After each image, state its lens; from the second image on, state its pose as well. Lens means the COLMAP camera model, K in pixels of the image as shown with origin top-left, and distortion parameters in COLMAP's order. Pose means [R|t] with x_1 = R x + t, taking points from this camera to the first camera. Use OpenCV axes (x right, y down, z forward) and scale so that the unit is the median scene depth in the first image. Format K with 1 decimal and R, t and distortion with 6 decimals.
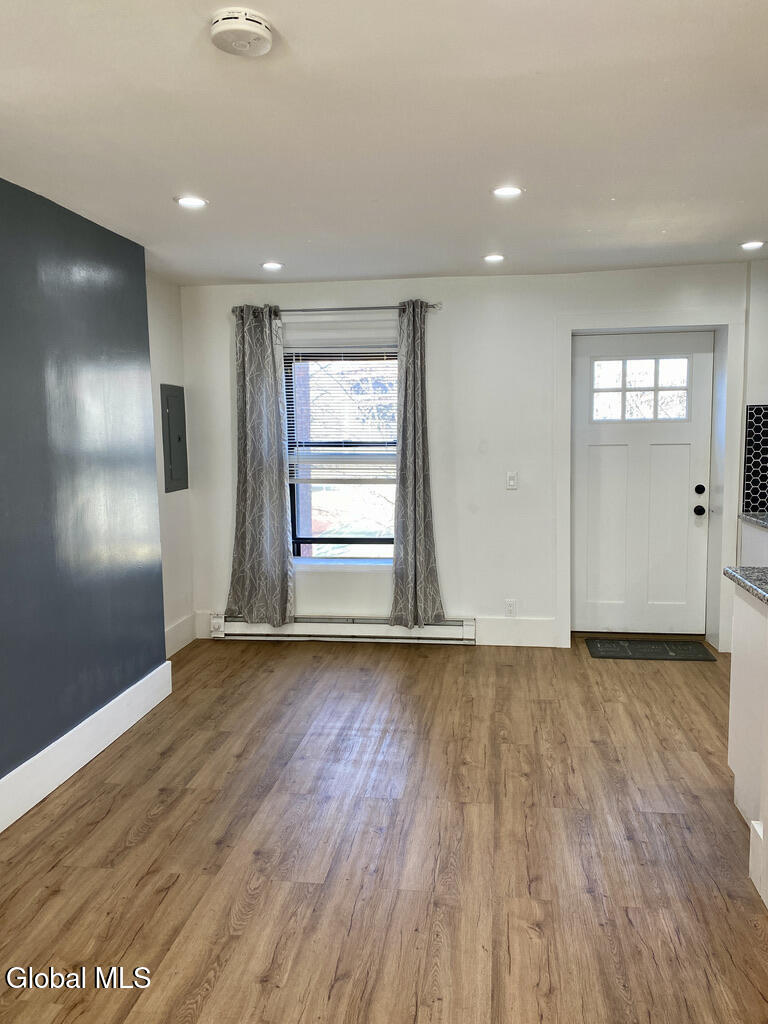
lens RADIAL K [[785.0, 0, 386.7], [0, 785.0, 503.4], [0, 0, 1]] dist [0.039604, -0.041768]
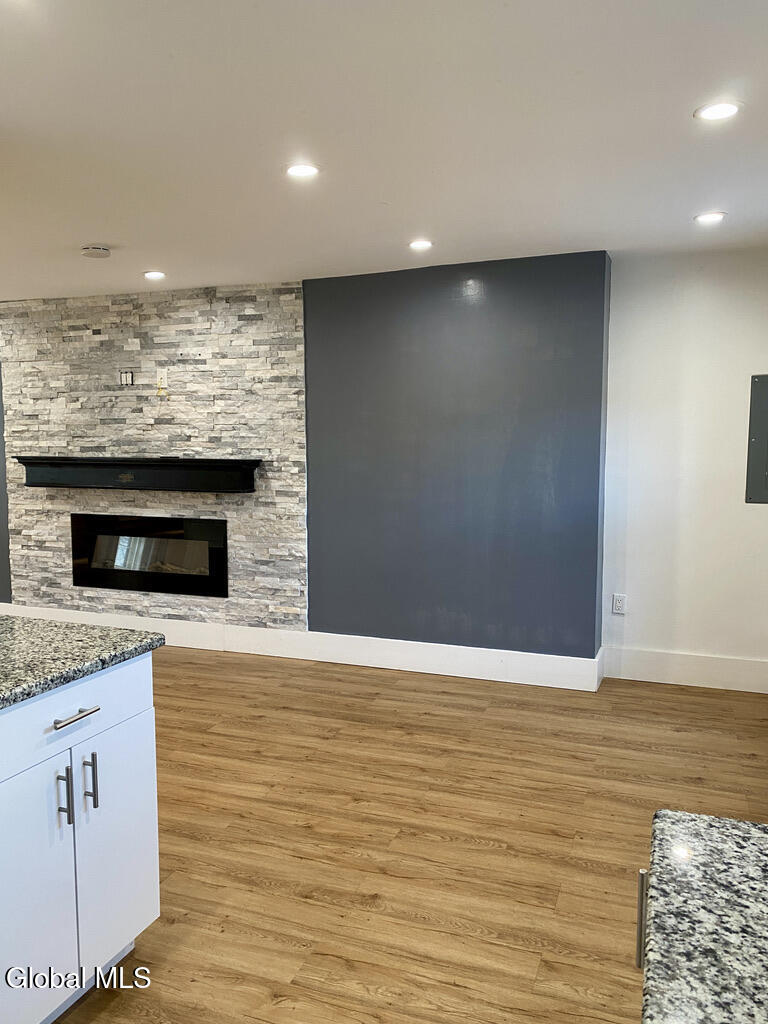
lens RADIAL K [[785.0, 0, 393.2], [0, 785.0, 514.5], [0, 0, 1]] dist [0.039604, -0.041768]
pose [[-0.207832, 0.112304, -0.971696, 0.876027], [-0.090085, 0.986968, 0.133337, -0.111376], [0.974007, 0.115247, -0.195007, 1.105697]]
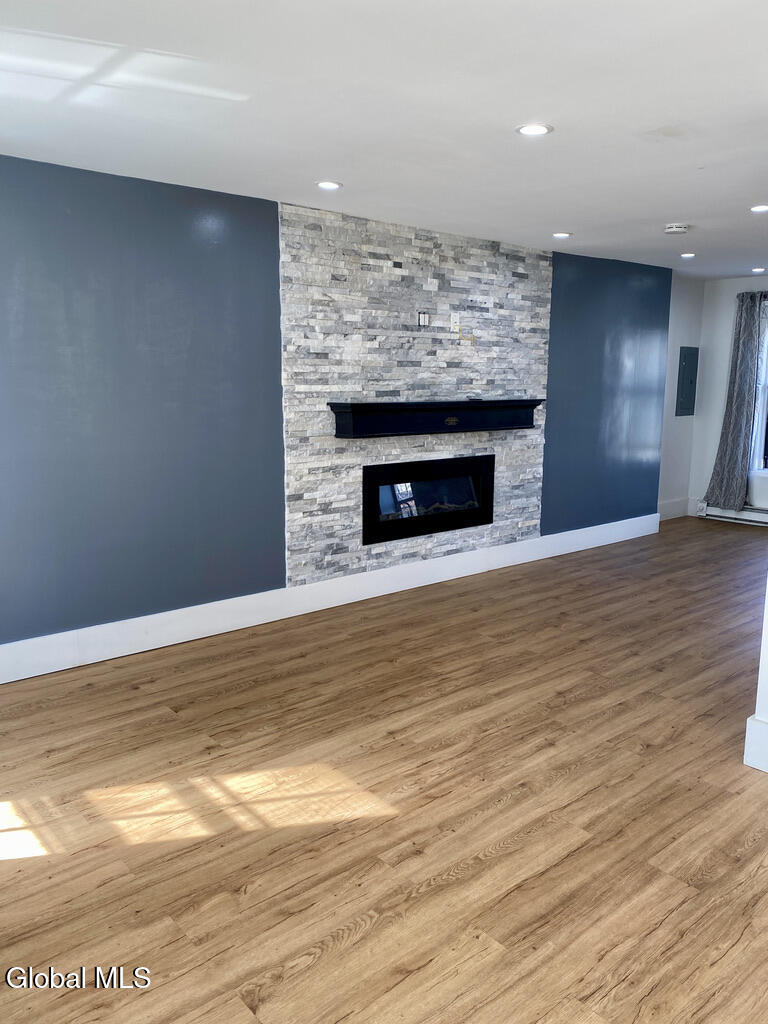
lens RADIAL K [[785.0, 0, 379.4], [0, 785.0, 512.8], [0, 0, 1]] dist [0.039604, -0.041768]
pose [[0.756292, 0.139127, -0.639270, 0.426407], [-0.086091, 0.989794, 0.113562, 0.069093], [0.648545, -0.030851, 0.760551, -0.815958]]
